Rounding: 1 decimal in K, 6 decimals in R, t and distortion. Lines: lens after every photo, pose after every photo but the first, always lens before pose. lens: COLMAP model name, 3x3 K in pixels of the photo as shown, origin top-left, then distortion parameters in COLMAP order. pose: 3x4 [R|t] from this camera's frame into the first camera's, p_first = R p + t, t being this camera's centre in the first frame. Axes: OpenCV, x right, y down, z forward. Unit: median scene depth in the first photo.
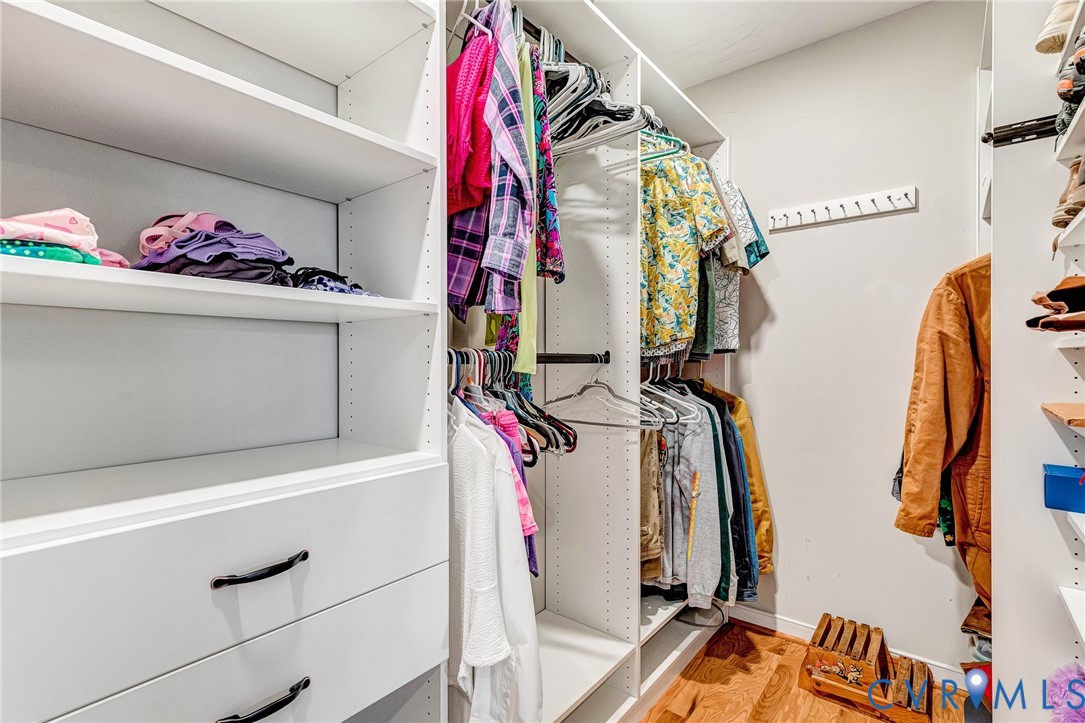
lens RADIAL K [[504.4, 0, 542.6], [0, 504.4, 363.7], [0, 0, 1]] dist [0.008890, 0.001292]
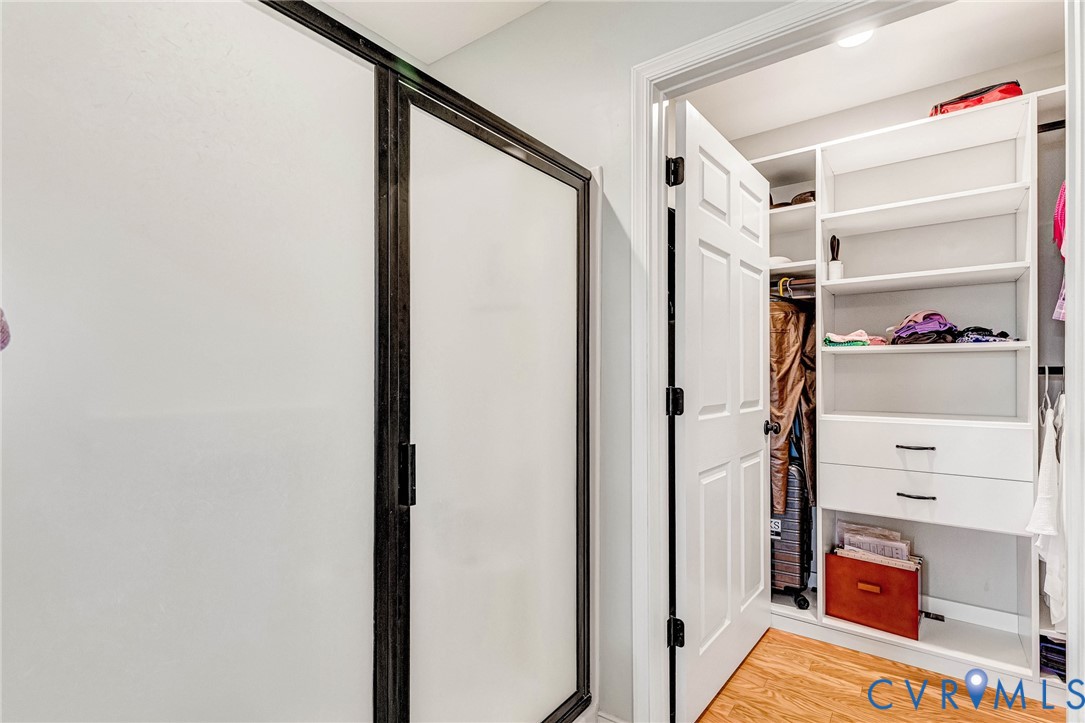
lens RADIAL K [[504.4, 0, 543.2], [0, 504.4, 368.6], [0, 0, 1]] dist [0.008890, 0.001292]
pose [[-0.012531, -0.008519, -0.999885, 2.379504], [-0.002271, 0.999961, -0.008492, 0.000912], [0.999919, 0.002165, -0.012550, -1.059191]]
